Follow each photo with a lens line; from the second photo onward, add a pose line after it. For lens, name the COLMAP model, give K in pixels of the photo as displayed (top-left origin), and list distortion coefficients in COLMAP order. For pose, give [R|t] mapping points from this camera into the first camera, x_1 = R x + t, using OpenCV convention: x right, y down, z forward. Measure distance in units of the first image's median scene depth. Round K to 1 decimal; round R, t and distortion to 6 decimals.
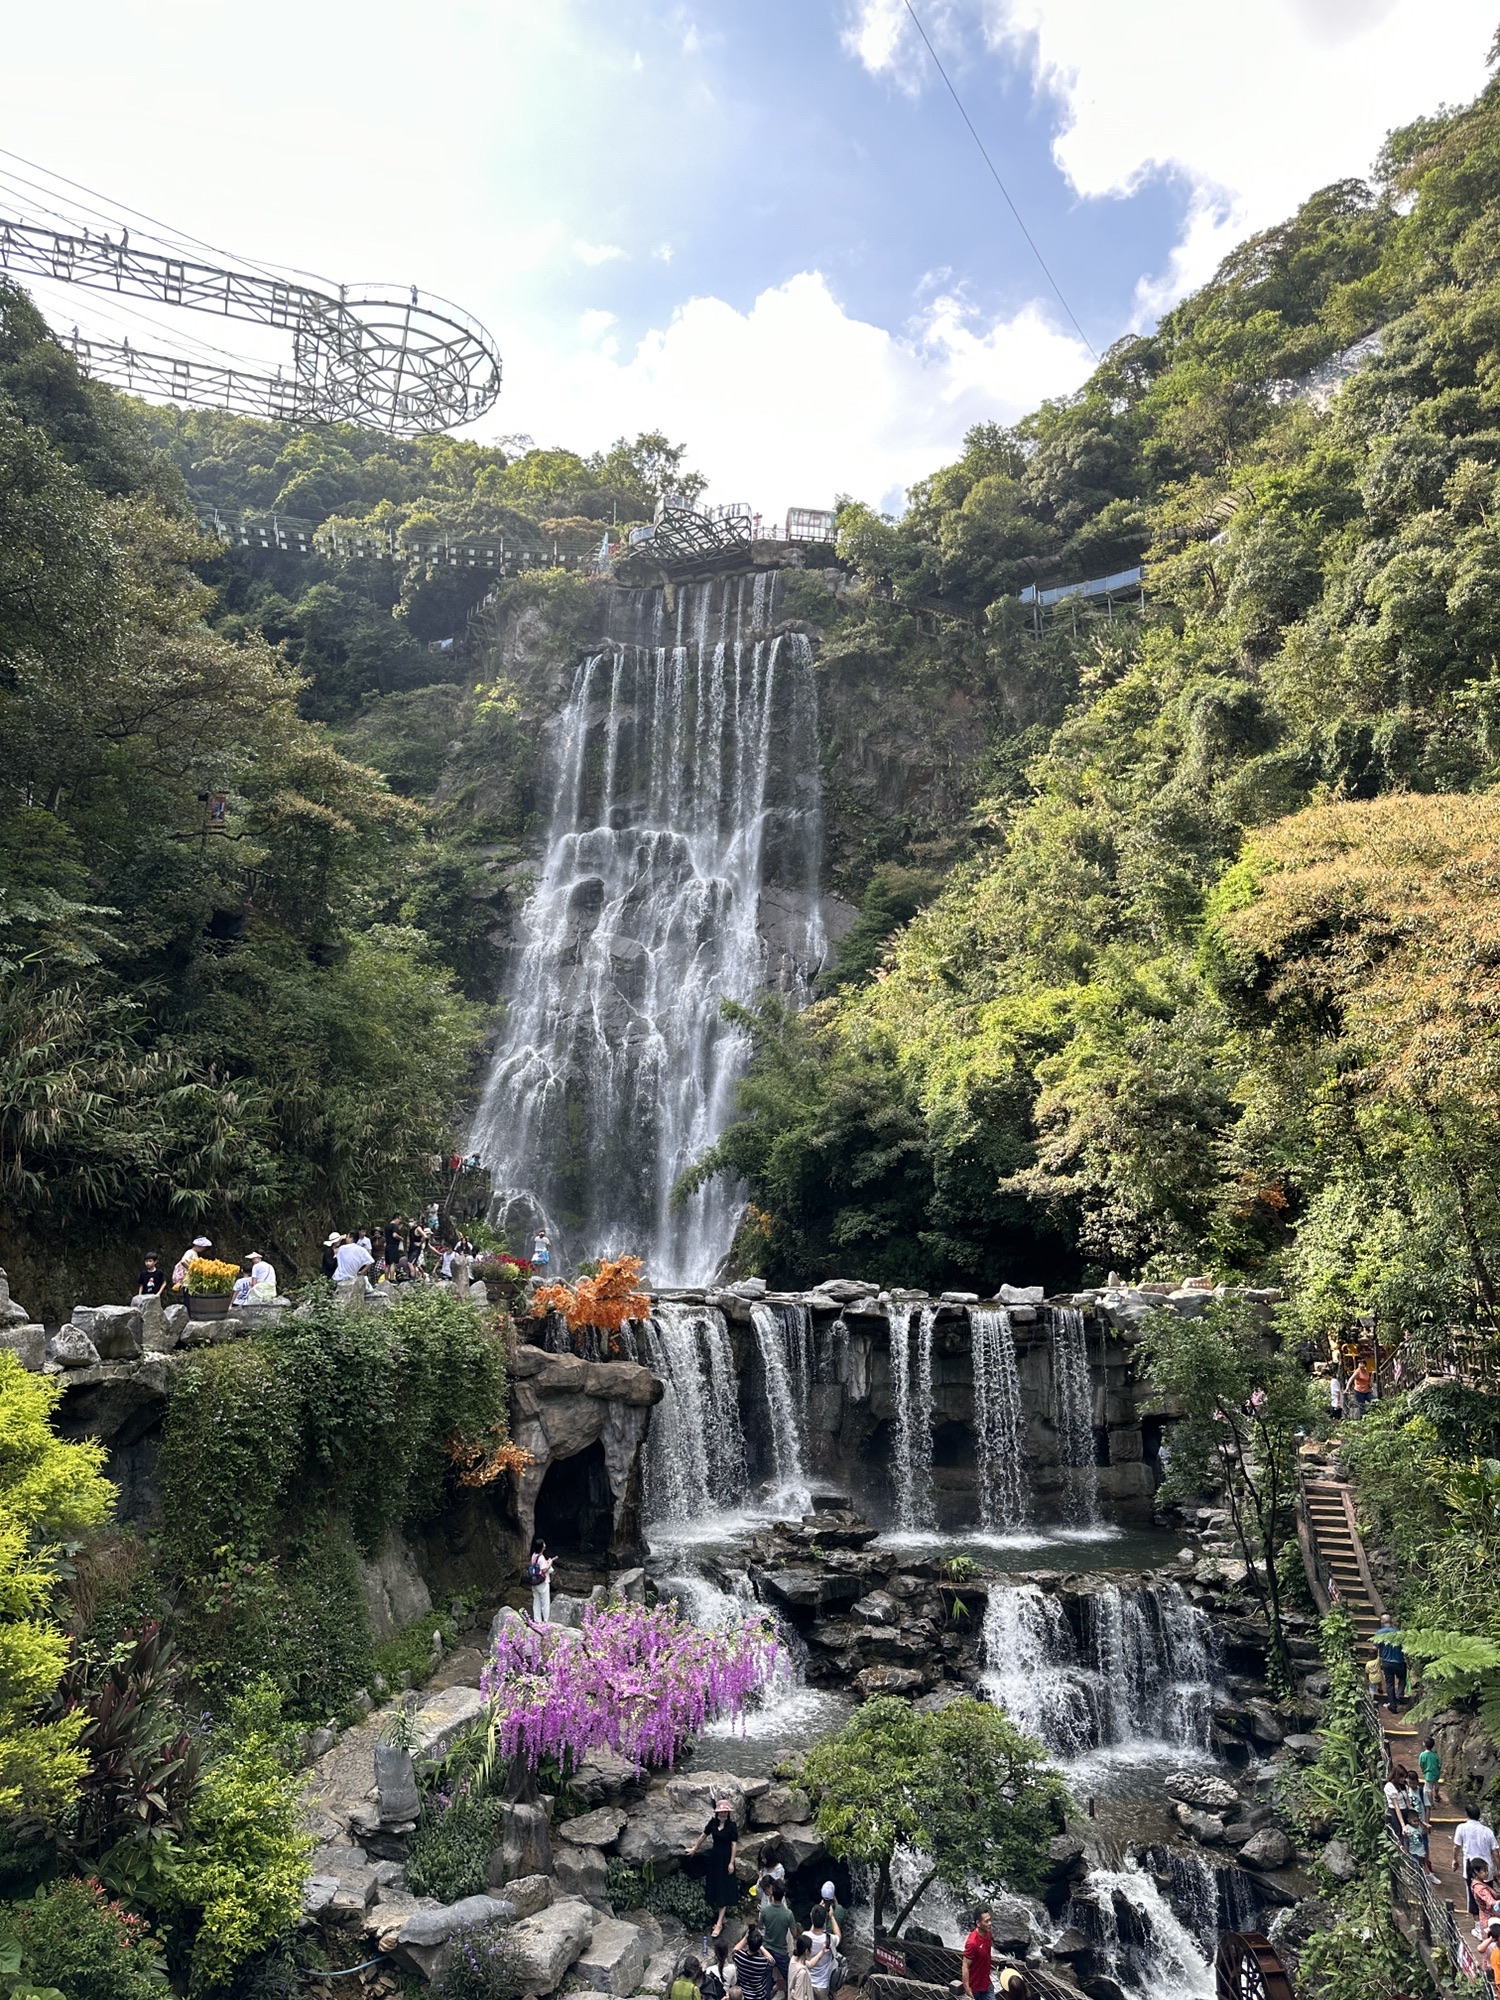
lens RADIAL K [[1369.5, 0, 737.1], [0, 1369.5, 995.7], [0, 0, 1]] dist [0.092351, -0.113005]
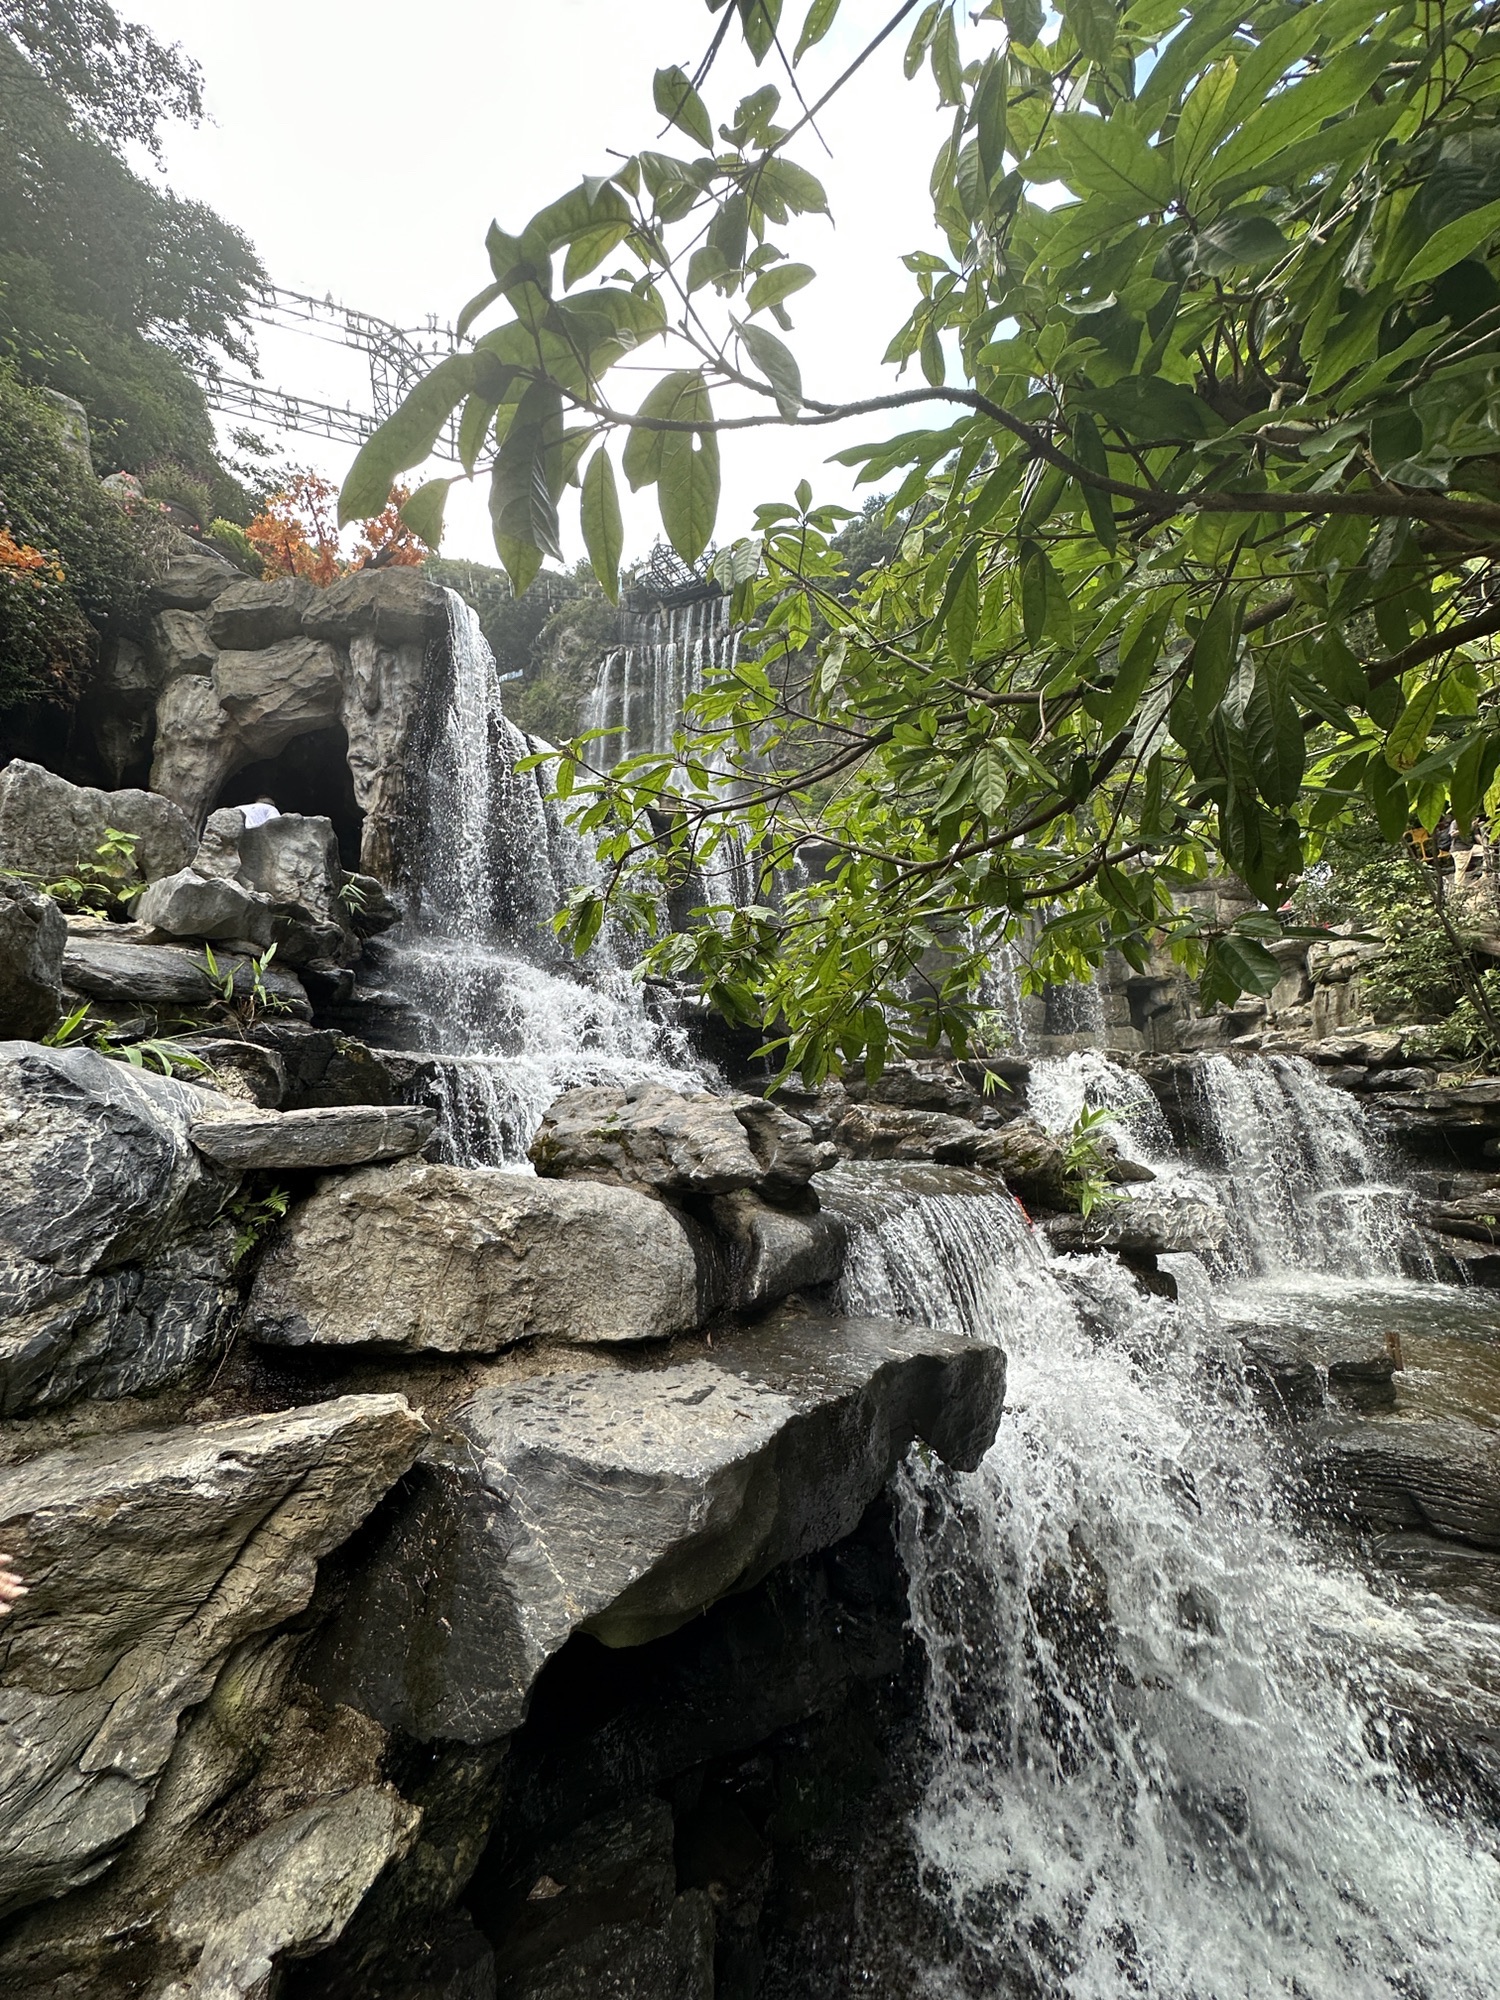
lens RADIAL K [[790.3, 0, 750.0], [0, 790.3, 1000.0], [0, 0, 1]] dist [0.001790, -0.000058]
pose [[0.999308, -0.028346, 0.024068, 0.011889], [0.027605, 0.999151, 0.030583, 0.112054], [-0.024915, -0.029897, 0.999242, 0.185226]]
